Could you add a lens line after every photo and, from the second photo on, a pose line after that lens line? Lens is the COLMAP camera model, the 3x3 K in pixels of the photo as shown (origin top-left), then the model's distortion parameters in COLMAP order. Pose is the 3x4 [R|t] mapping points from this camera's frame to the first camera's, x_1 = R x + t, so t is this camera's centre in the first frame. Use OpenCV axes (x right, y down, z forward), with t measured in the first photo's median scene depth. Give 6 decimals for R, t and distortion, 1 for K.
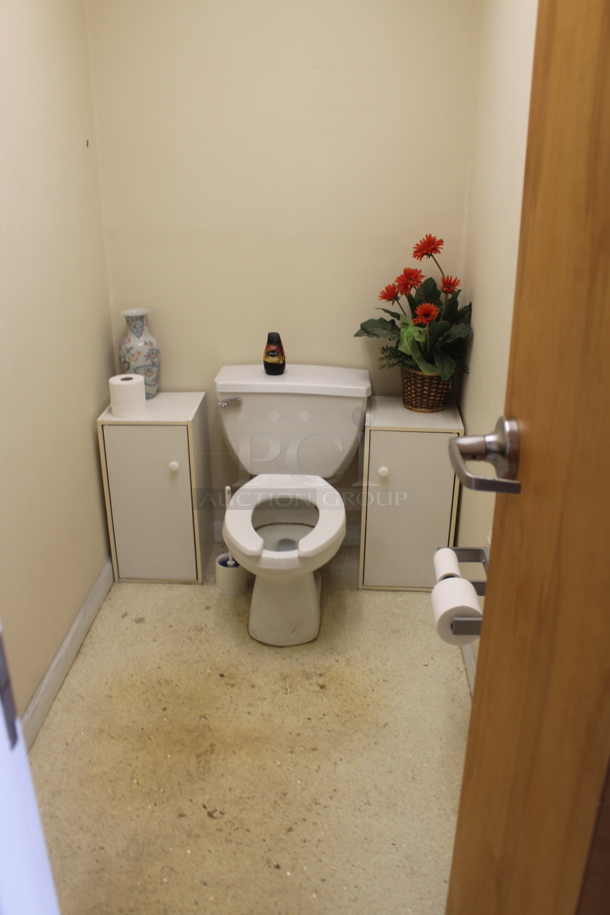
lens RADIAL K [[775.3, 0, 305.0], [0, 775.3, 457.5], [0, 0, 1]] dist [-0.165899, 0.136426]
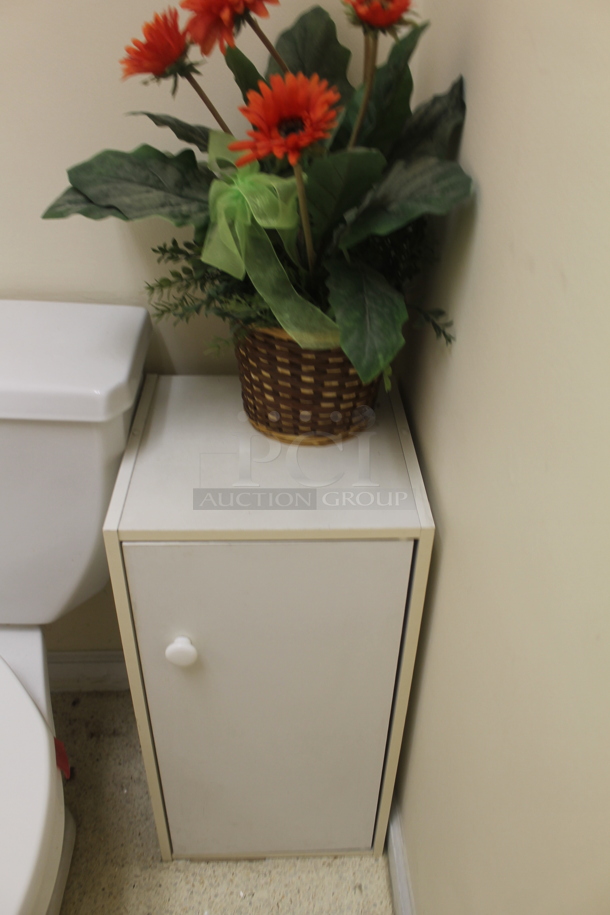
lens RADIAL K [[775.3, 0, 305.0], [0, 775.3, 457.5], [0, 0, 1]] dist [-0.165899, 0.136426]
pose [[0.994230, -0.050122, 0.094844, 0.127527], [0.030817, 0.980317, 0.195012, -0.121431], [-0.102751, -0.190964, 0.976204, 0.705683]]
